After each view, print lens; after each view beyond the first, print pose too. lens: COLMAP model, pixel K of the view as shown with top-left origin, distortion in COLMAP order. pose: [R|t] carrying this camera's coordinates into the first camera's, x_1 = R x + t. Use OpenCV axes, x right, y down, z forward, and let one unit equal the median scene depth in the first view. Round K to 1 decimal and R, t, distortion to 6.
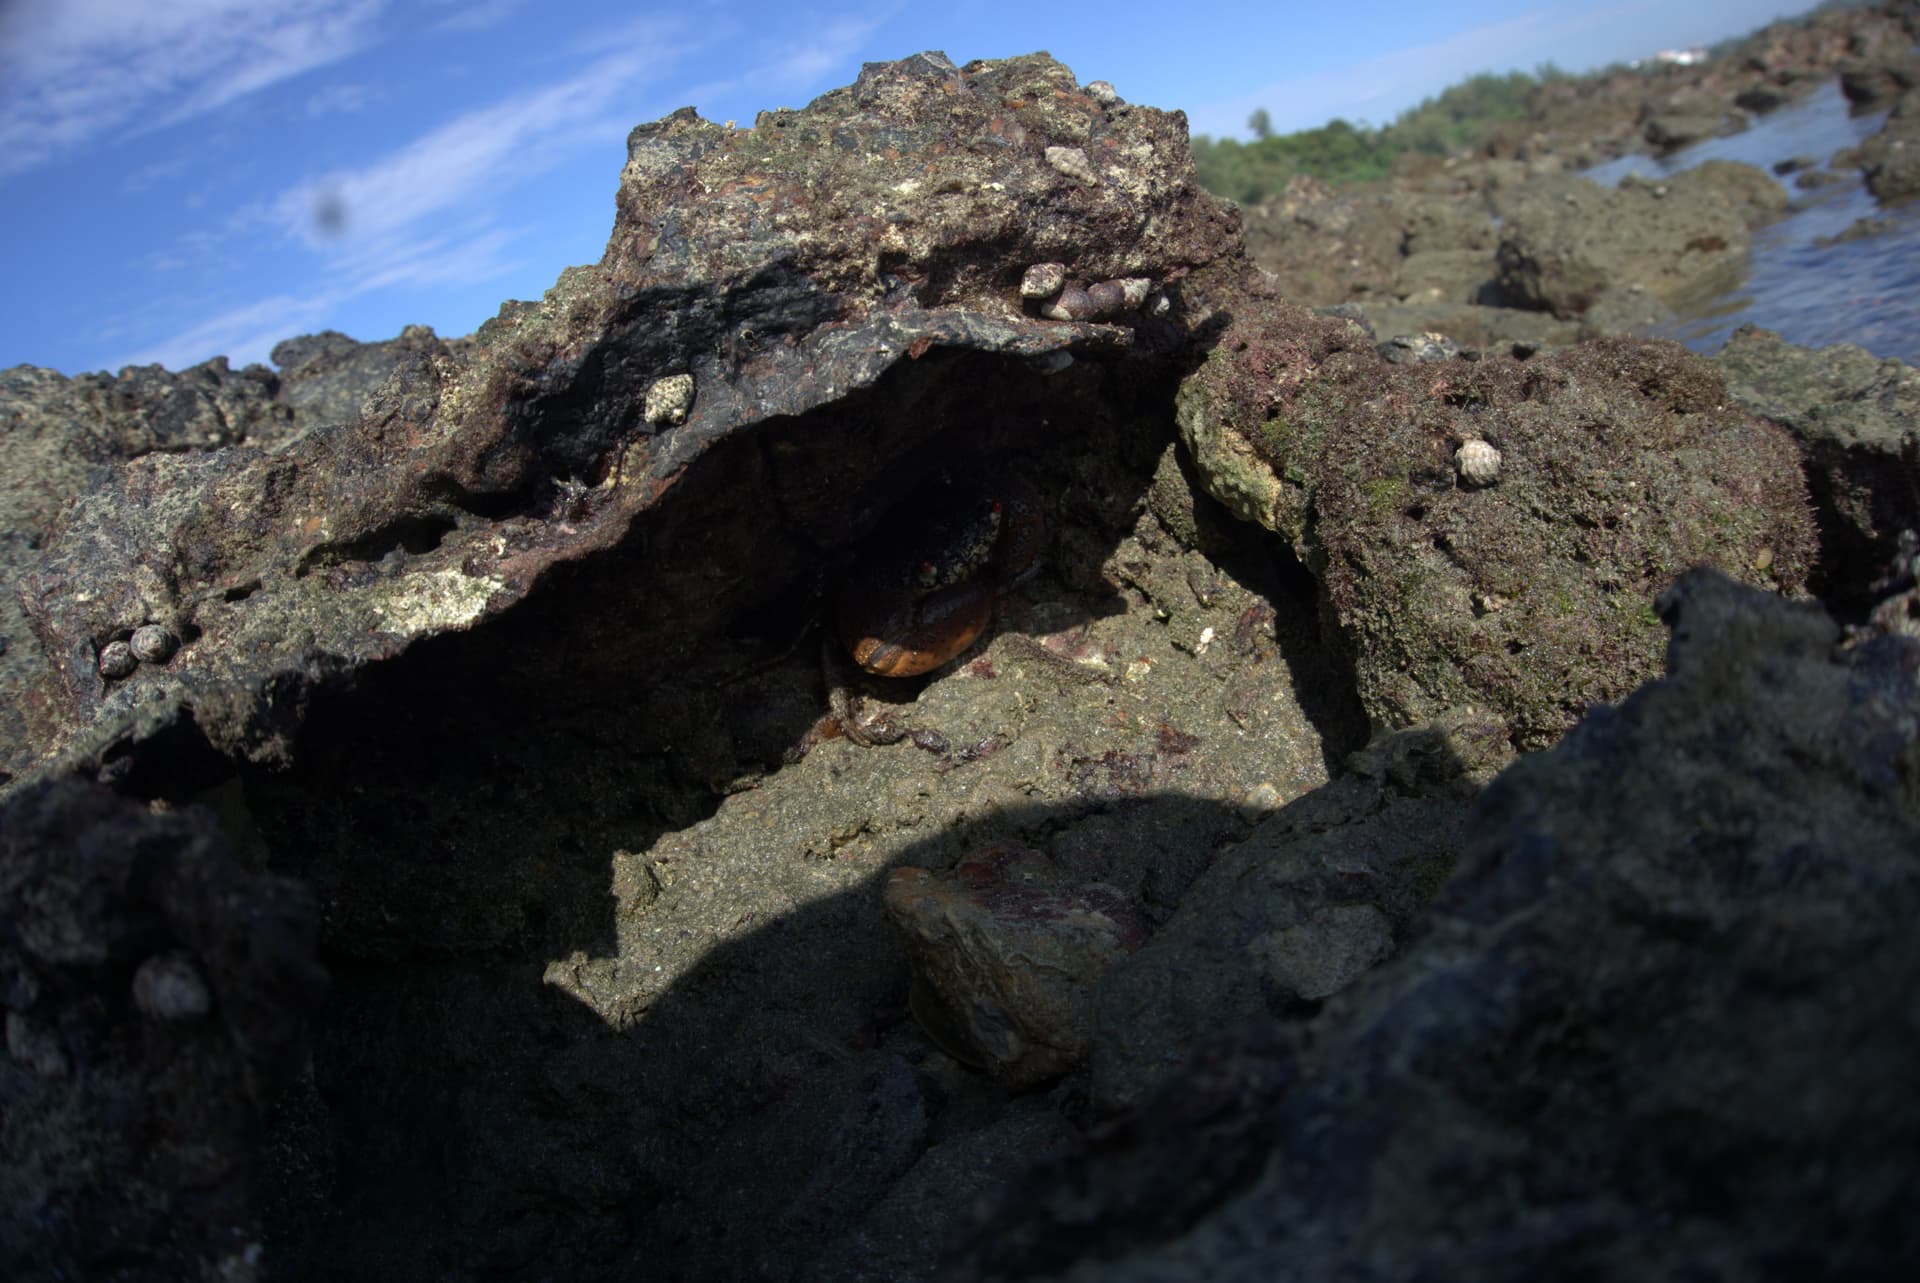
lens RADIAL K [[1408.1, 0, 960.0], [0, 1408.1, 641.5], [0, 0, 1]] dist [-0.207193, 0.078574]
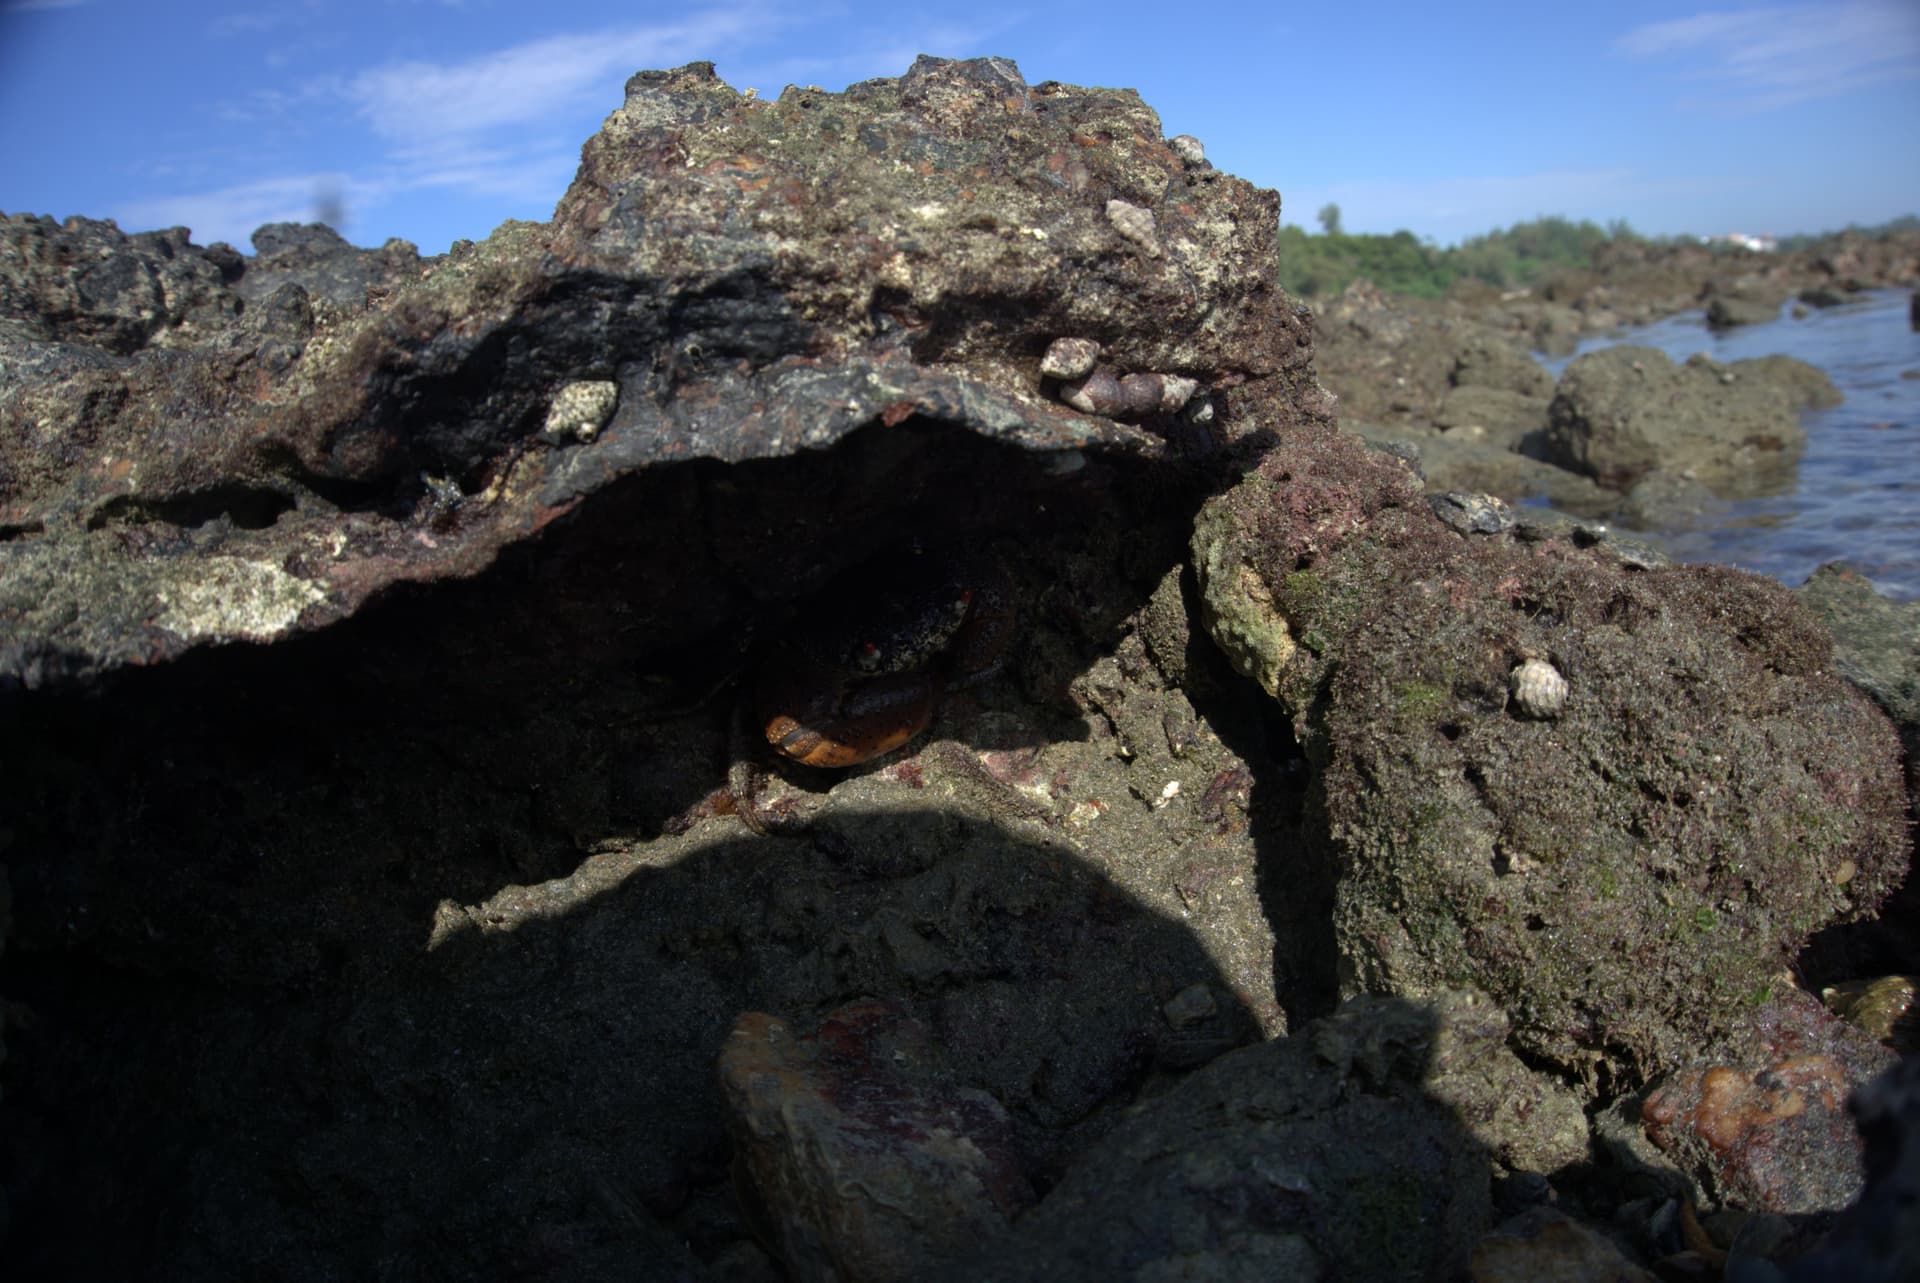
lens RADIAL K [[1381.0, 0, 960.0], [0, 1381.0, 641.5], [0, 0, 1]] dist [-0.196544, 0.074011]
pose [[0.977059, 0.212120, 0.018990, 0.016365], [-0.211944, 0.977222, -0.010830, -0.073721], [-0.020854, 0.006556, 0.999761, 0.194333]]
